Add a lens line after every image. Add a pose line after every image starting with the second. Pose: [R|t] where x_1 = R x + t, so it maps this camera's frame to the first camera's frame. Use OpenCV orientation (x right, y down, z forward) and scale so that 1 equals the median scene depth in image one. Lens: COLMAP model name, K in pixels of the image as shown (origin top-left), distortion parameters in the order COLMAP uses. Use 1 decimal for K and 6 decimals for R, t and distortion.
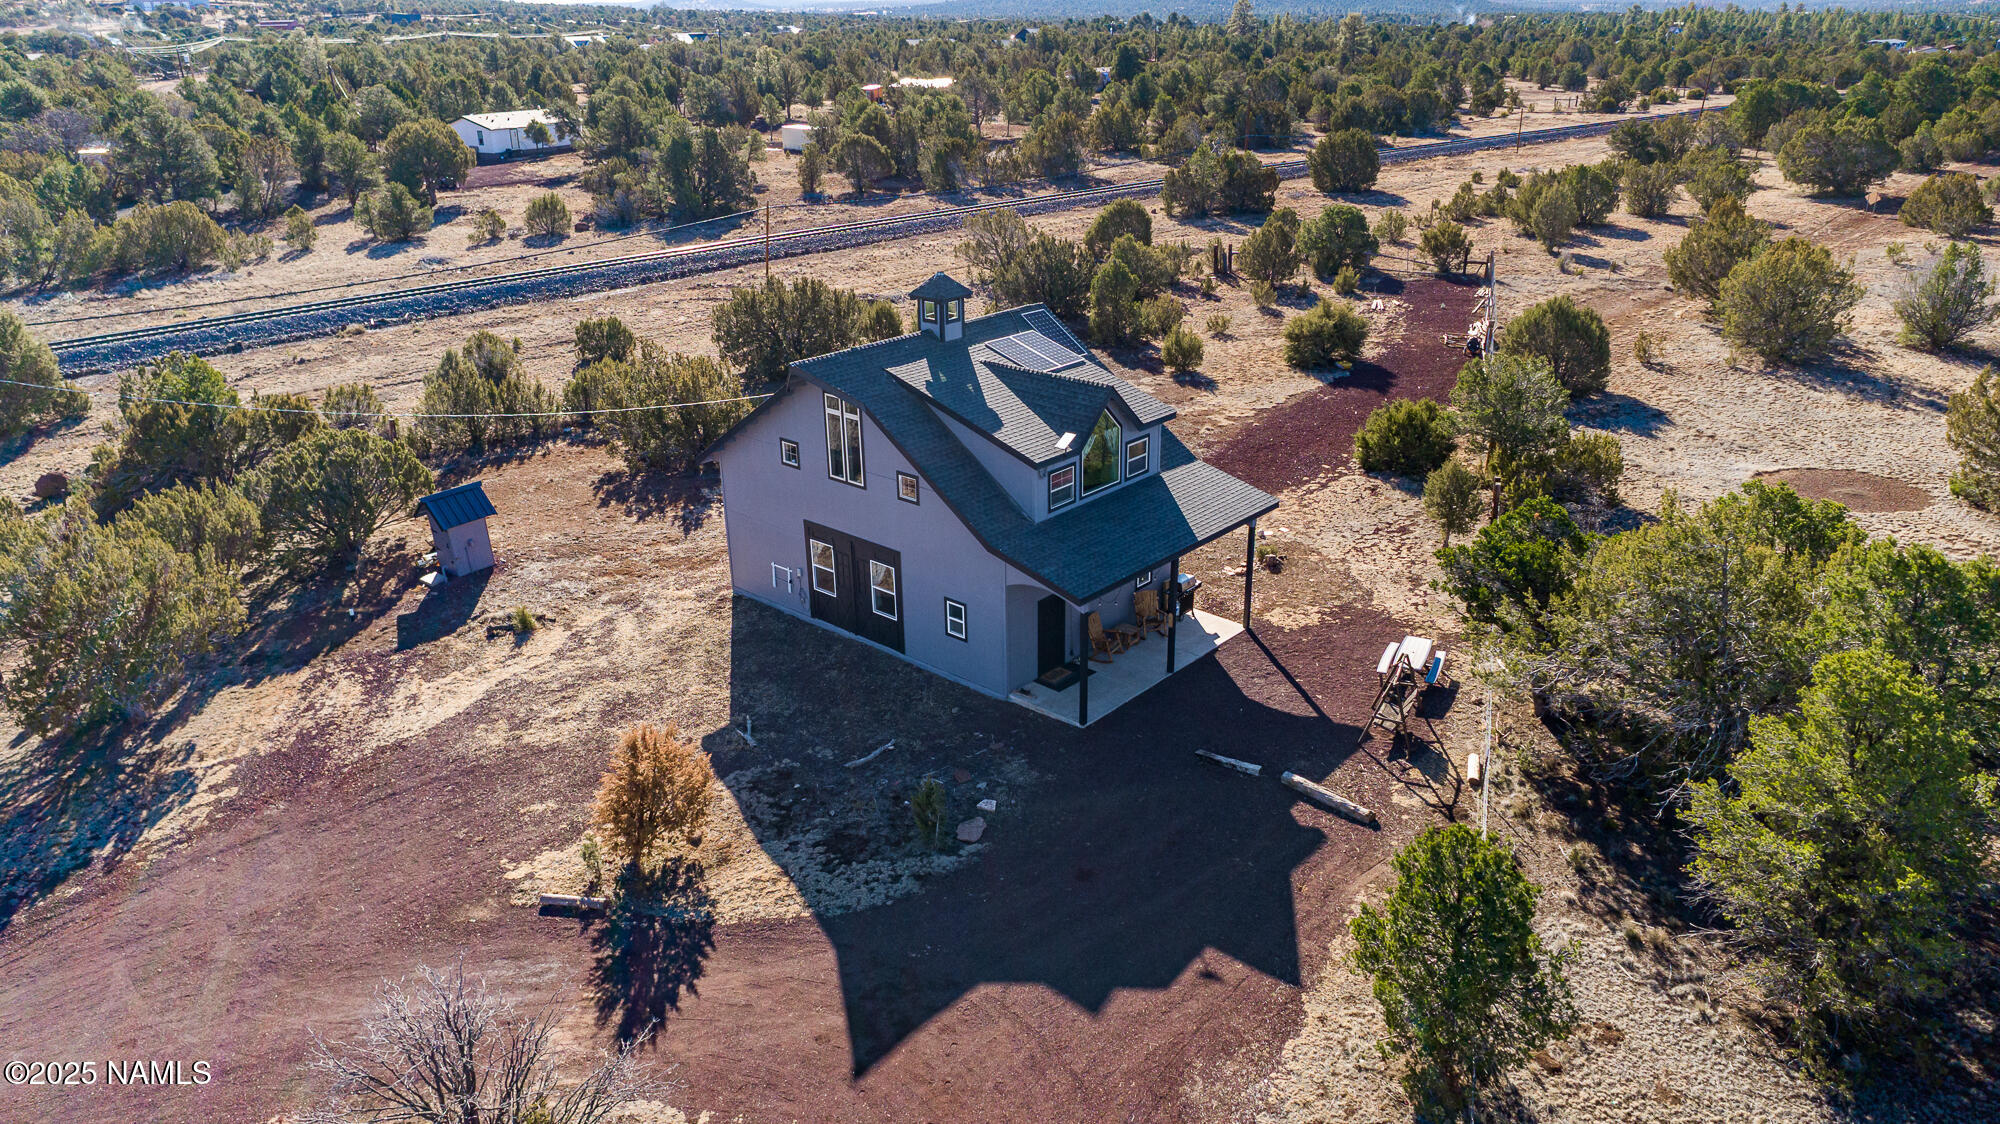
lens RADIAL K [[1349.1, 0, 1006.4], [0, 1349.1, 562.3], [0, 0, 1]] dist [-0.016420, 0.014440]
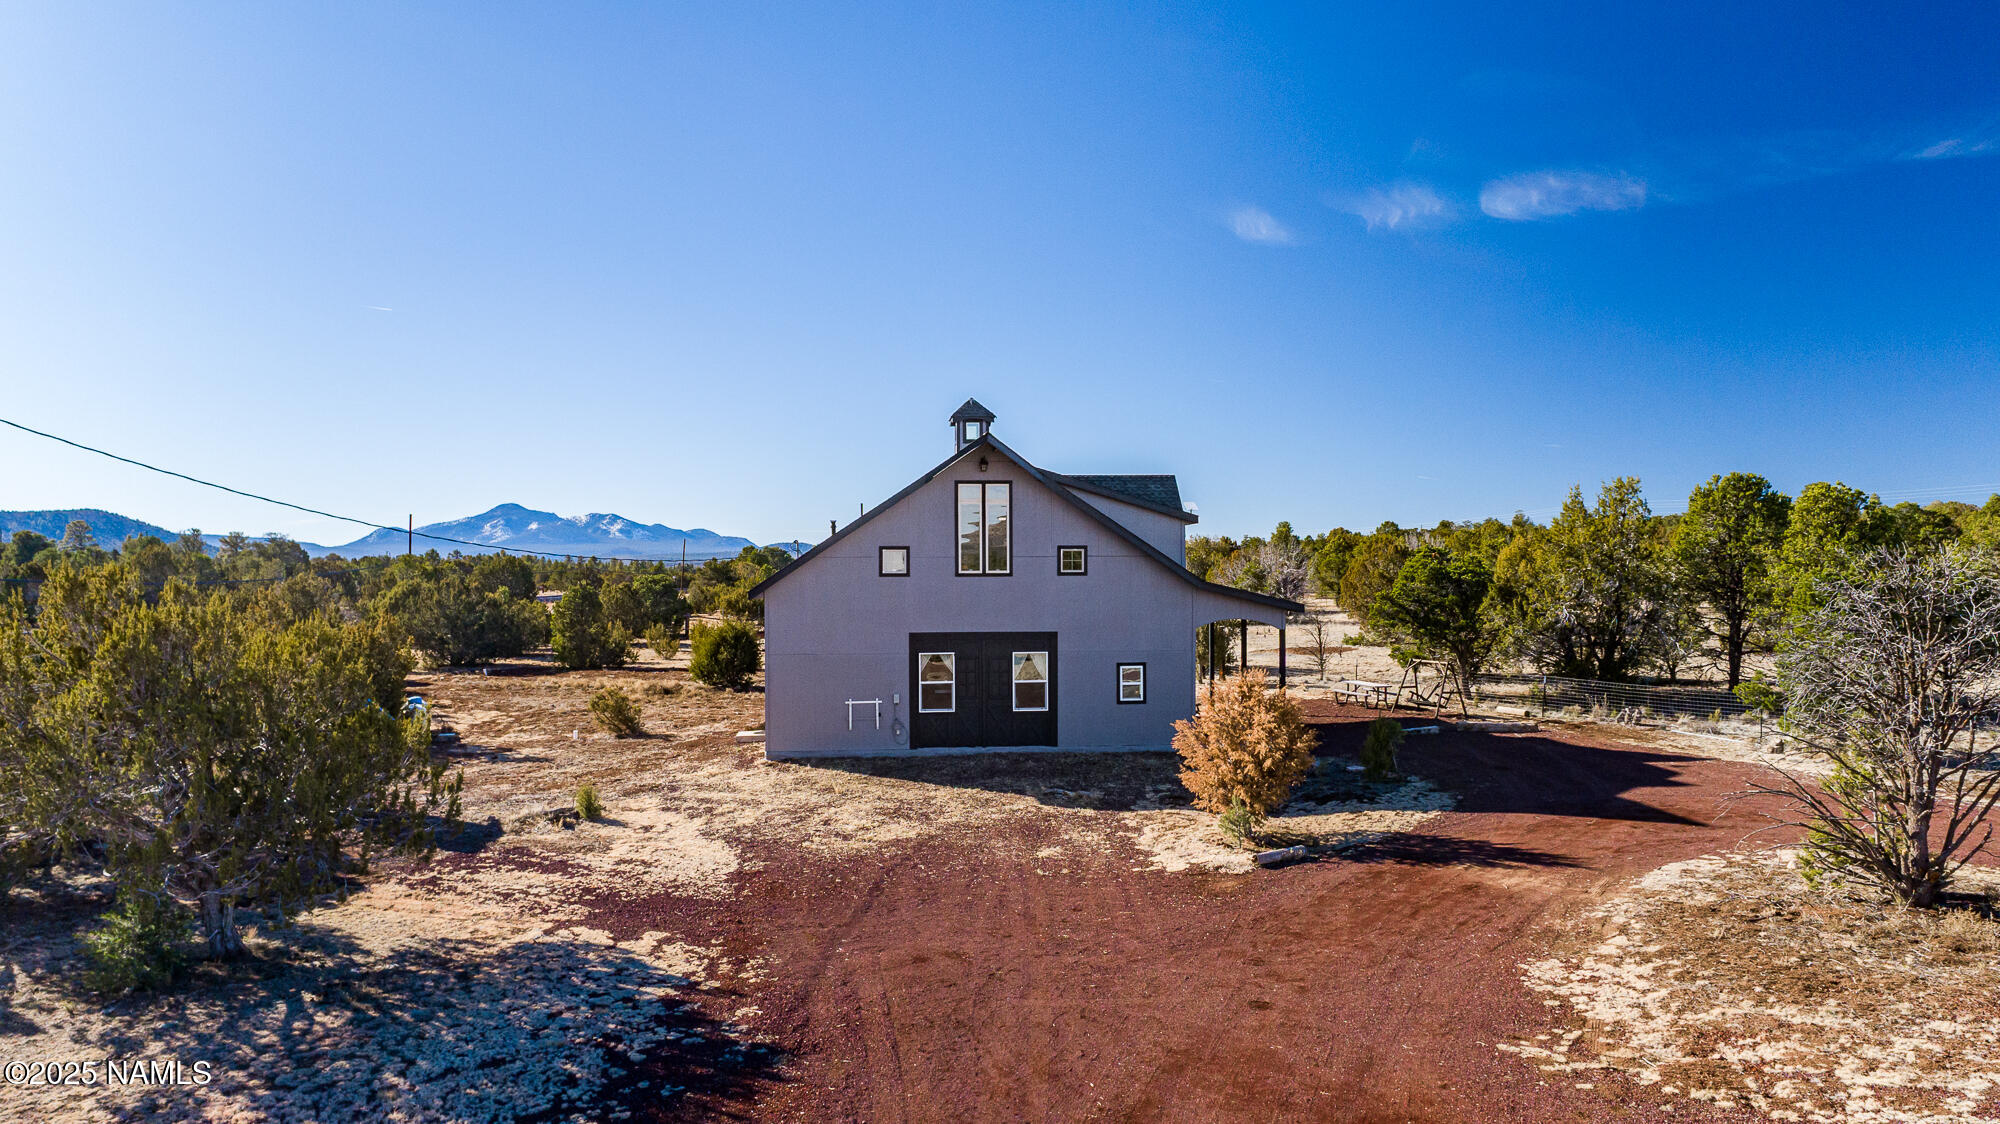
lens RADIAL K [[1349.1, 0, 1006.4], [0, 1349.1, 562.3], [0, 0, 1]] dist [-0.016420, 0.014440]
pose [[0.674058, 0.013725, 0.738551, -0.812939], [0.274017, 0.923844, -0.267258, 0.194436], [-0.685974, 0.382523, 0.618964, 0.375574]]
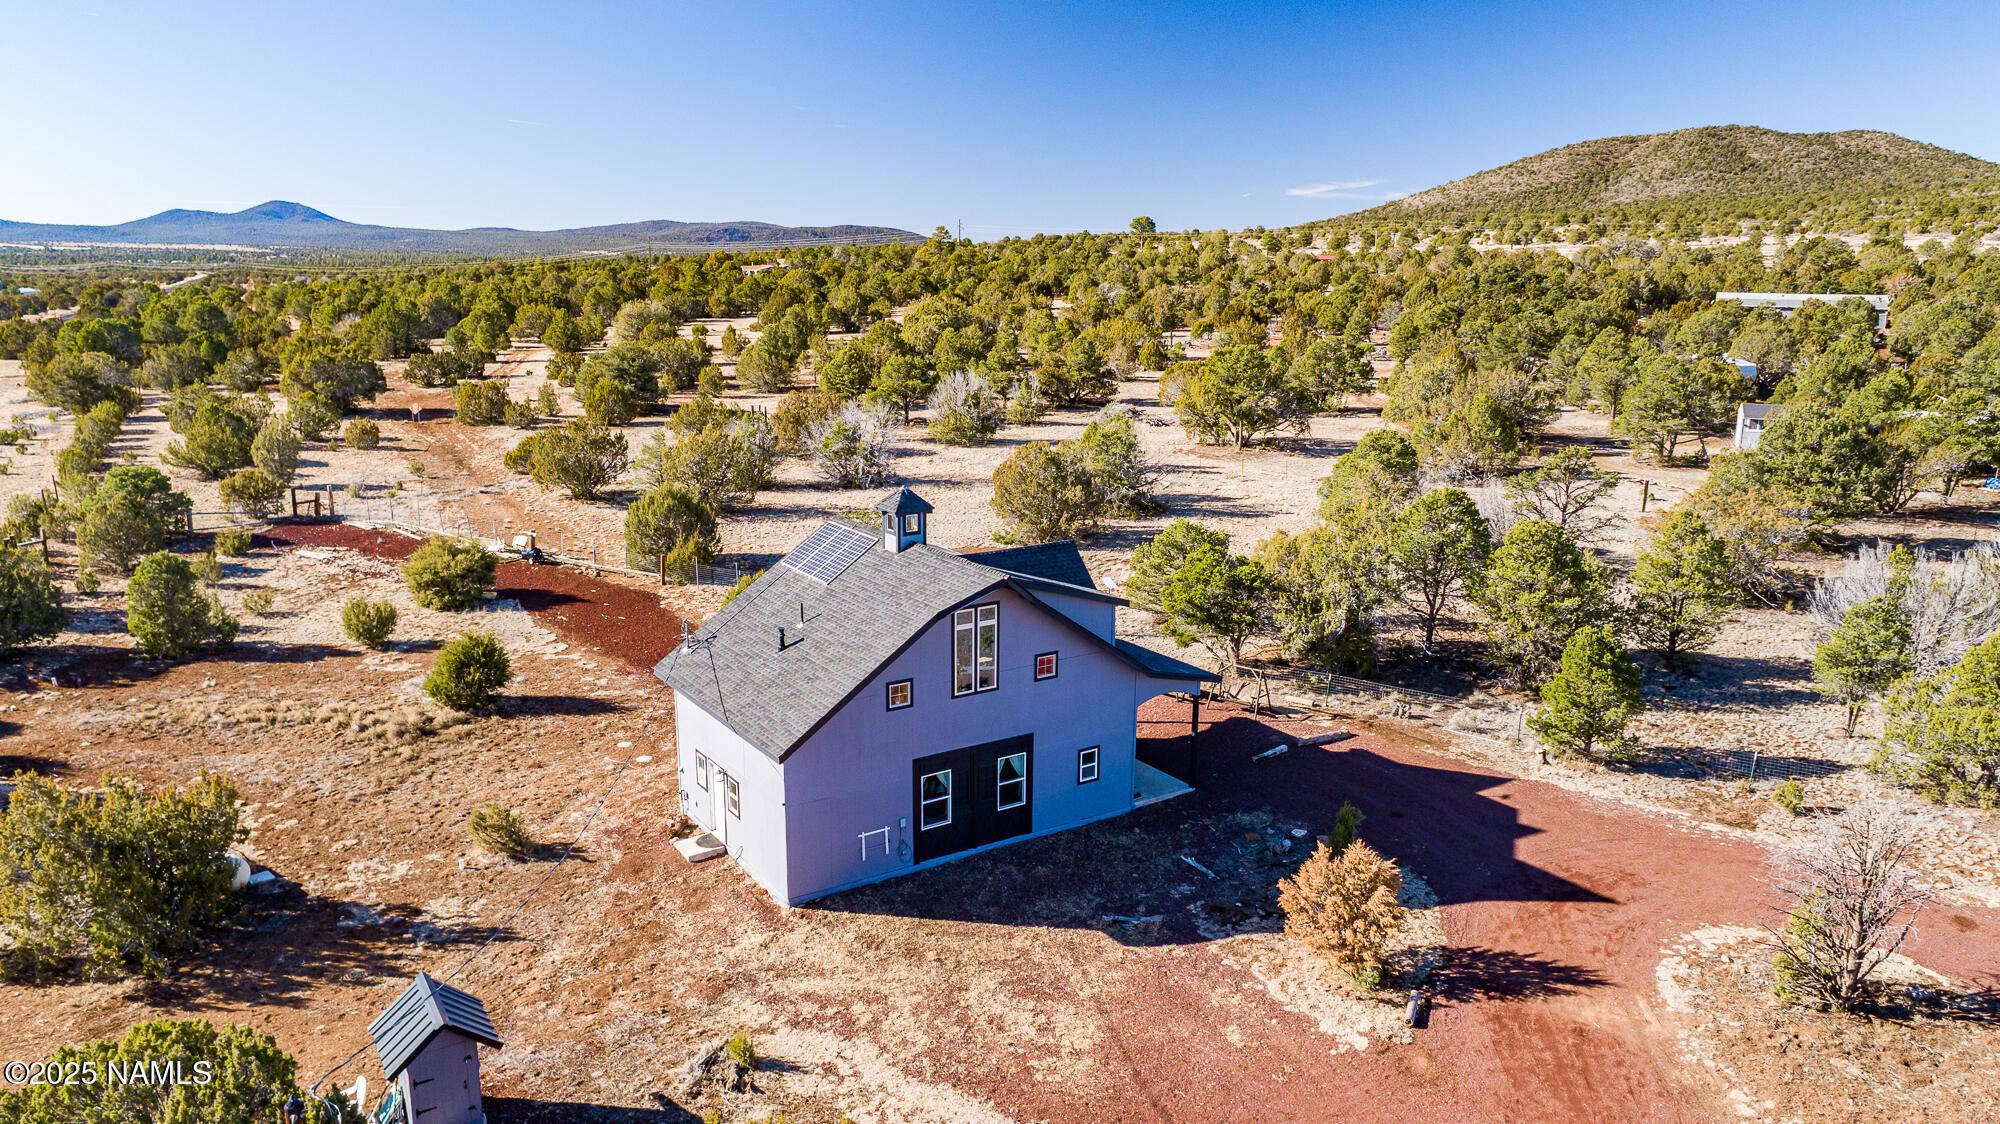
lens RADIAL K [[1371.9, 0, 1004.8], [0, 1371.9, 562.9], [0, 0, 1]] dist [-0.009521, 0.003563]
pose [[0.253542, -0.198969, 0.946640, -1.043511], [0.355386, 0.929339, 0.100149, -0.239377], [-0.899676, 0.311030, 0.306337, 0.625849]]
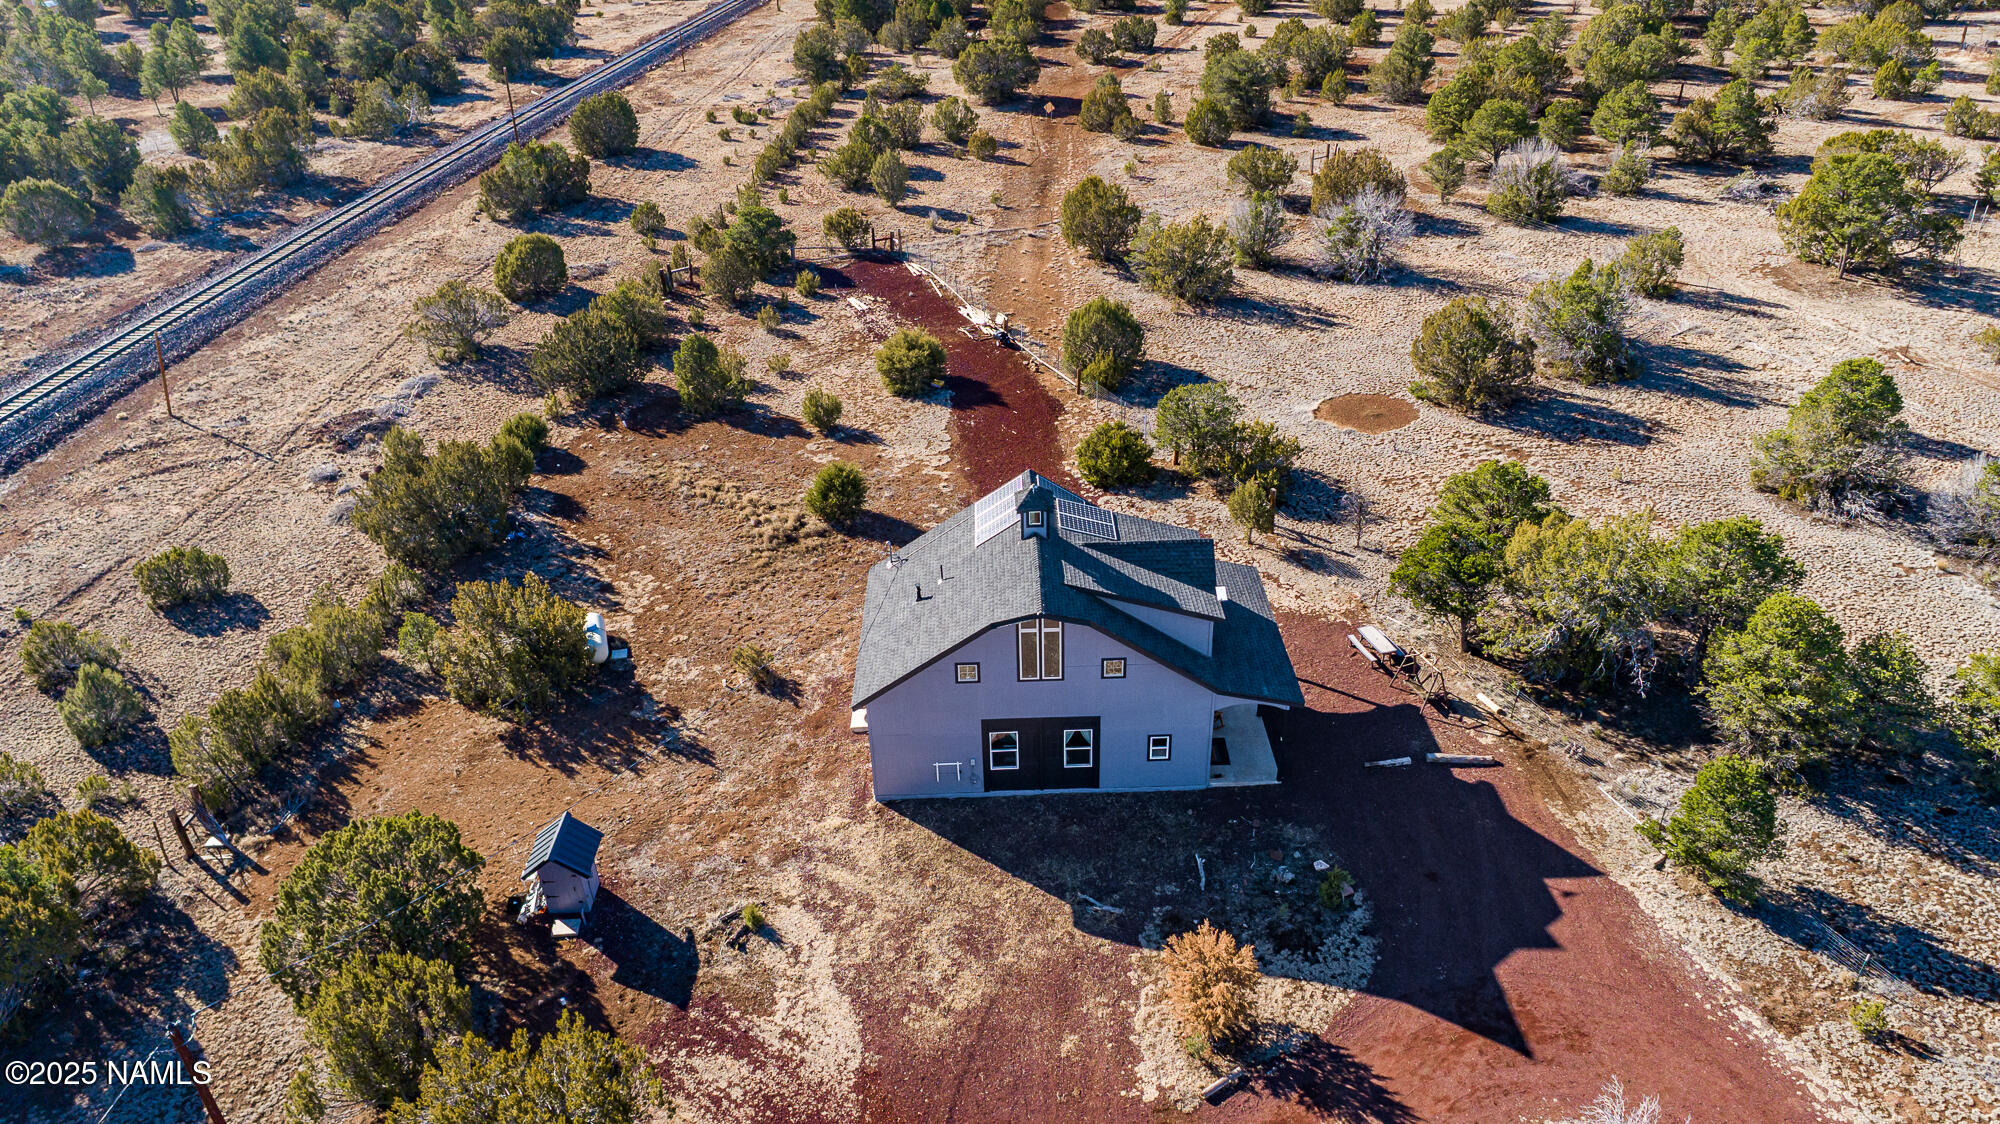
lens RADIAL K [[1349.1, 0, 1006.4], [0, 1349.1, 562.3], [0, 0, 1]] dist [-0.016420, 0.014440]
pose [[0.733912, -0.341022, 0.587433, -0.793161], [0.268657, 0.940048, 0.210077, -0.408982], [-0.623857, 0.003640, 0.781530, 0.082928]]
